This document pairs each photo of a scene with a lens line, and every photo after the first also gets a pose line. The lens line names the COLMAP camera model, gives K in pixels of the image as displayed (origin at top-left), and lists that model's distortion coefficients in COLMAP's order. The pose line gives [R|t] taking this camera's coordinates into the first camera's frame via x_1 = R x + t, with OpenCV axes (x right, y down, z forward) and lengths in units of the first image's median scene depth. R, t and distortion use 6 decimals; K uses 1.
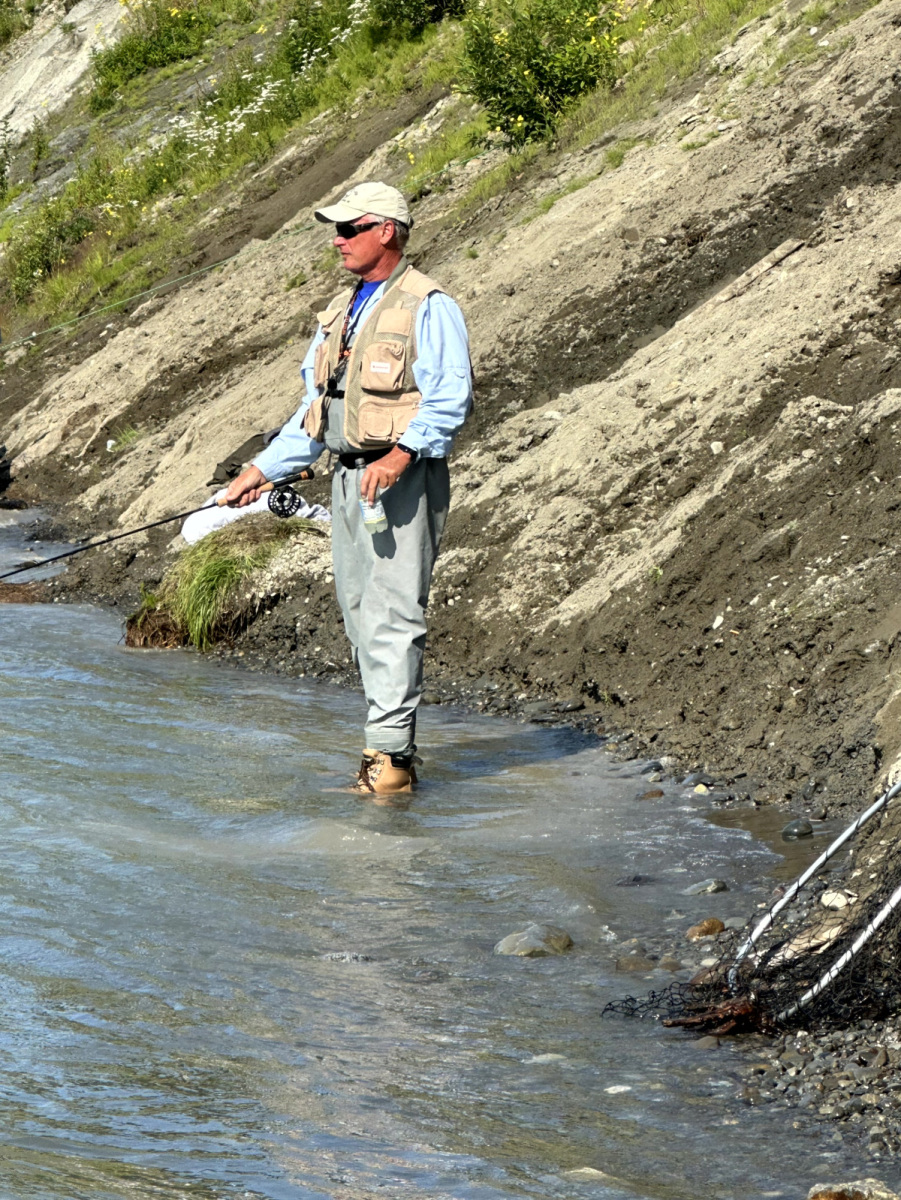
lens RADIAL K [[5104.7, 0, 447.7], [0, 5104.7, 598.5], [0, 0, 1]] dist [-1.128798, 0.000000]
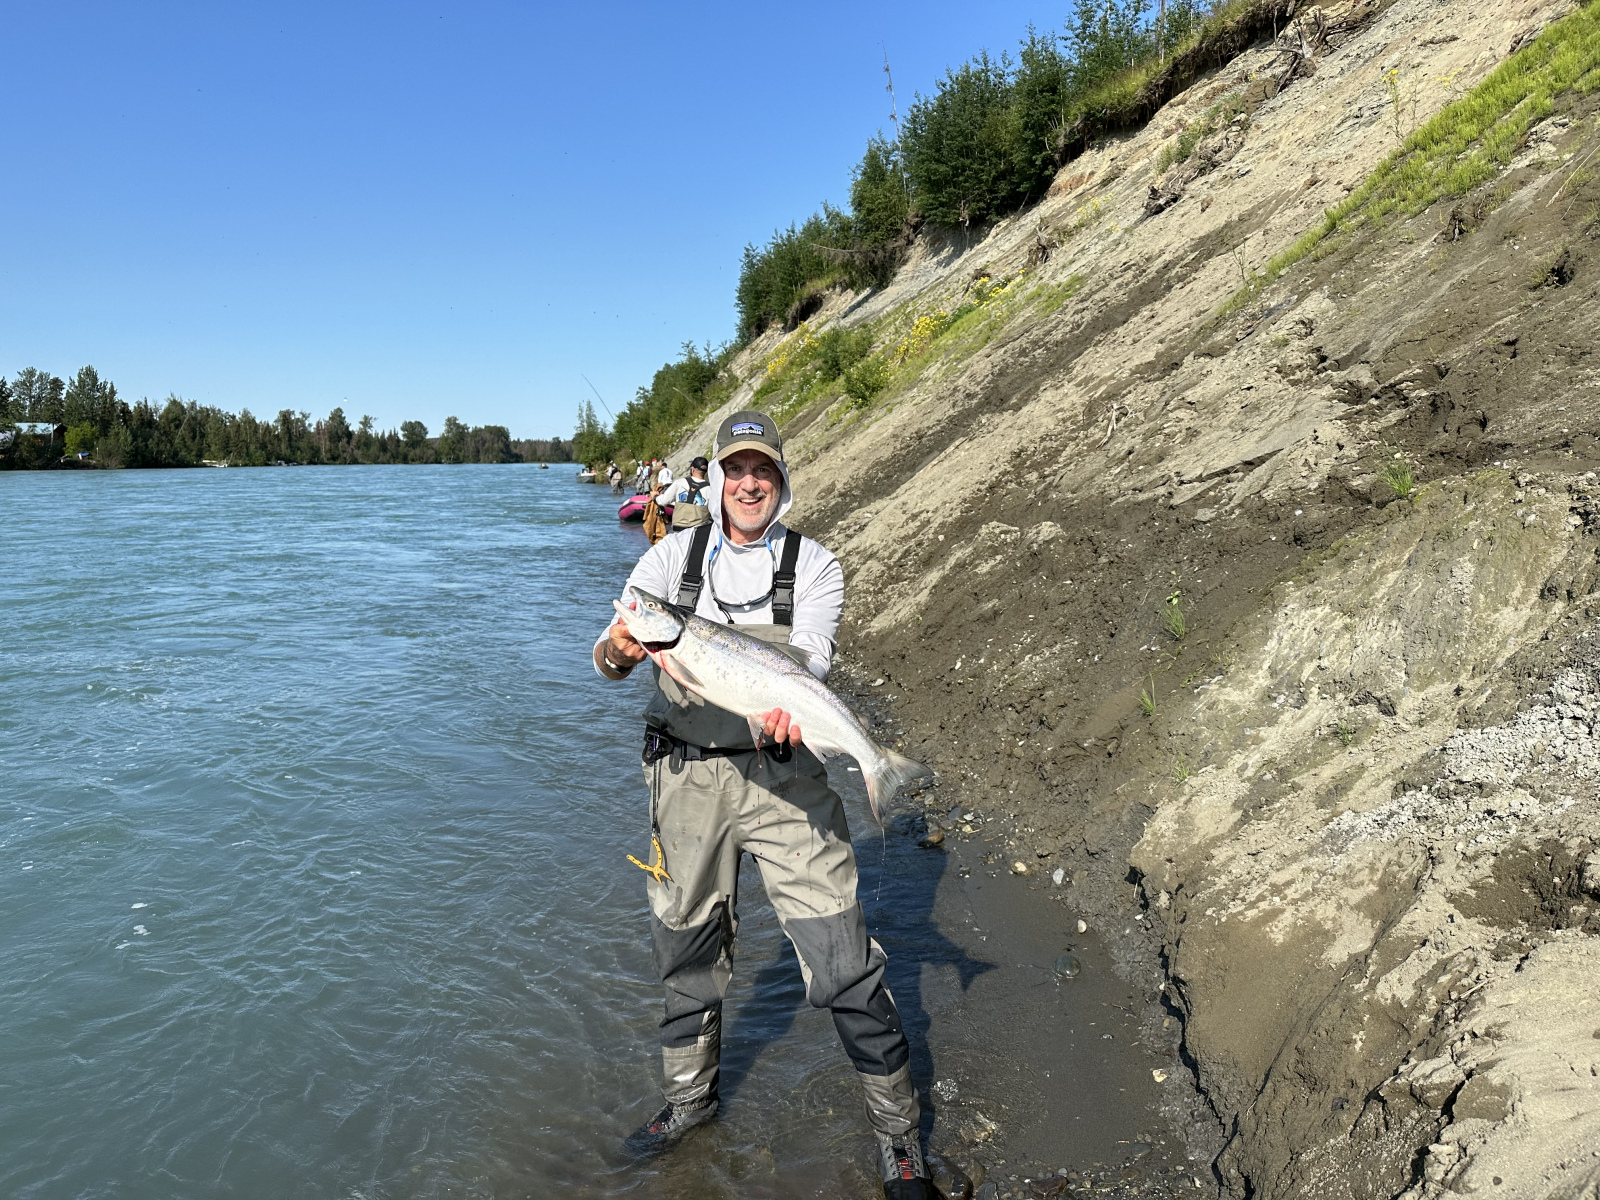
lens RADIAL K [[1097.5, 0, 791.2], [0, 1097.5, 588.1], [0, 0, 1]] dist [-0.019110, -0.011564]
pose [[0.997655, -0.032565, -0.060196, 0.015344], [0.036597, 0.997072, 0.067145, -0.040271], [0.057833, -0.069190, 0.995926, 0.498970]]
